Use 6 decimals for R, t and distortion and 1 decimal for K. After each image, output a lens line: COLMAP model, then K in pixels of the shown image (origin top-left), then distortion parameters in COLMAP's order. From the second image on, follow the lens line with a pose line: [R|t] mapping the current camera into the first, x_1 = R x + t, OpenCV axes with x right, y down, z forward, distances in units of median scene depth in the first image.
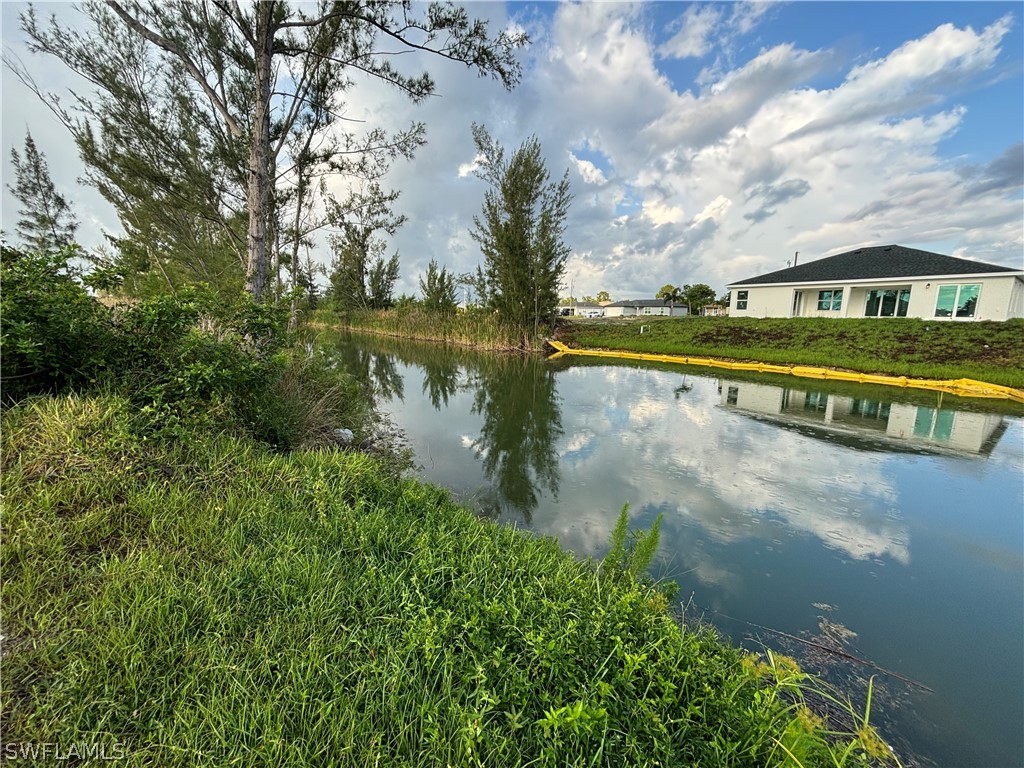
lens RADIAL K [[408.9, 0, 512.0], [0, 408.9, 384.0], [0, 0, 1]] dist [-0.002713, -0.000745]
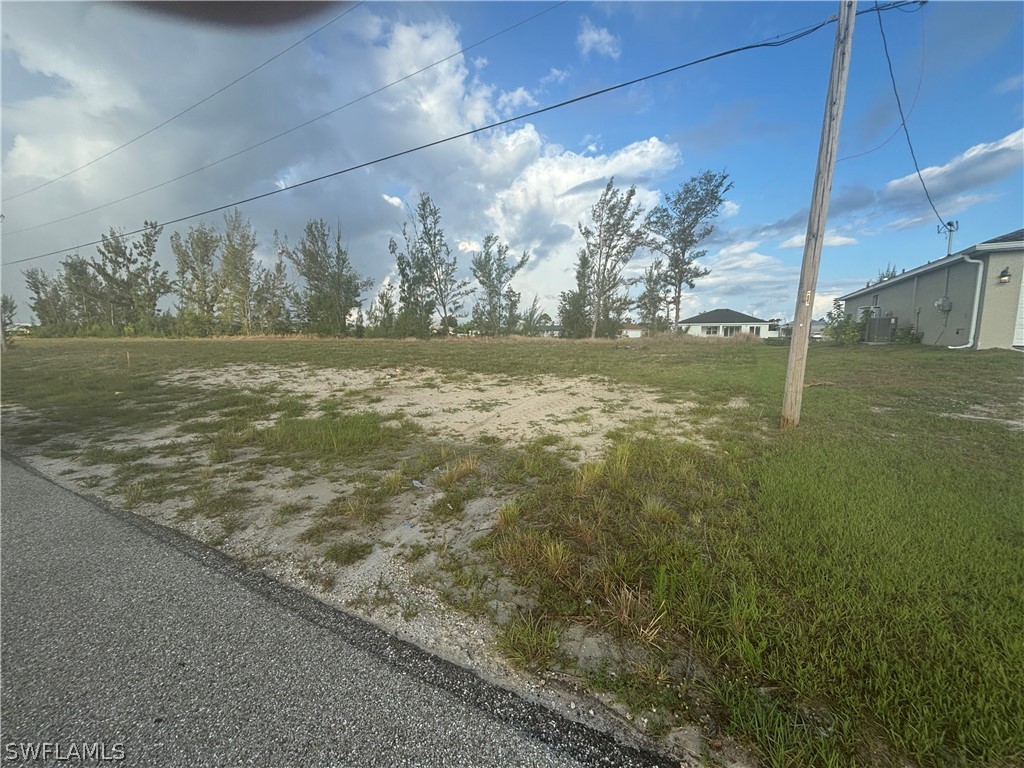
lens RADIAL K [[408.9, 0, 512.0], [0, 408.9, 384.0], [0, 0, 1]] dist [-0.002713, -0.000745]
pose [[0.900790, -0.066998, 0.429055, -2.129214], [0.088787, 0.995570, -0.030946, 0.132045], [-0.425081, 0.065970, 0.902748, -1.062371]]
